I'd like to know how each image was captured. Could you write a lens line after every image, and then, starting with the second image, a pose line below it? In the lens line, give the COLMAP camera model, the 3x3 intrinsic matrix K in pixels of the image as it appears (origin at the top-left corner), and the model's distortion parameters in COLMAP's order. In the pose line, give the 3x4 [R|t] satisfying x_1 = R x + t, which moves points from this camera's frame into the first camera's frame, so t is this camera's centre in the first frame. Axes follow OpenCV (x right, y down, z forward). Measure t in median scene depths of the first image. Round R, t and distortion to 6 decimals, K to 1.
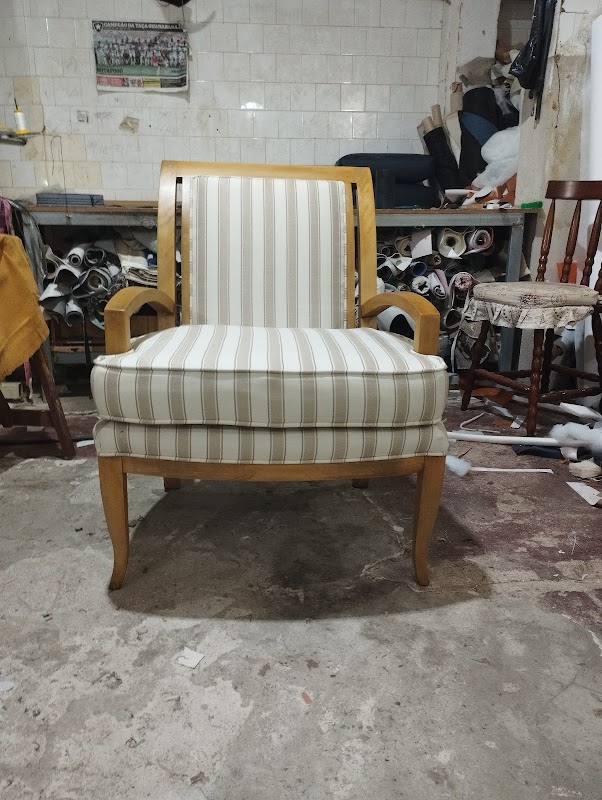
lens RADIAL K [[667.5, 0, 300.1], [0, 667.5, 405.7], [0, 0, 1]] dist [0.098586, -0.136795]
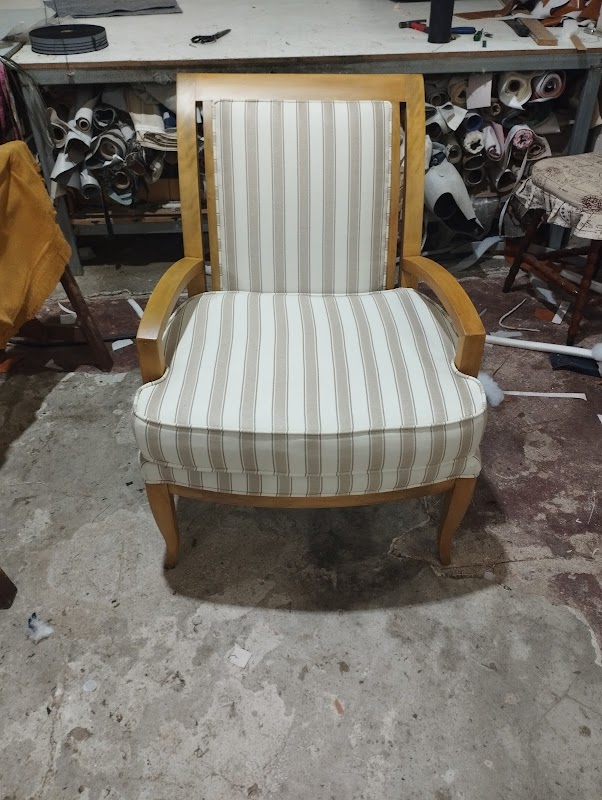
lens RADIAL K [[667.5, 0, 300.1], [0, 667.5, 405.7], [0, 0, 1]] dist [0.098586, -0.136795]
pose [[0.999131, 0.012855, -0.039637, -0.013967], [0.003894, 0.918259, 0.395962, -0.404944], [0.041487, -0.395773, 0.917411, 0.079135]]
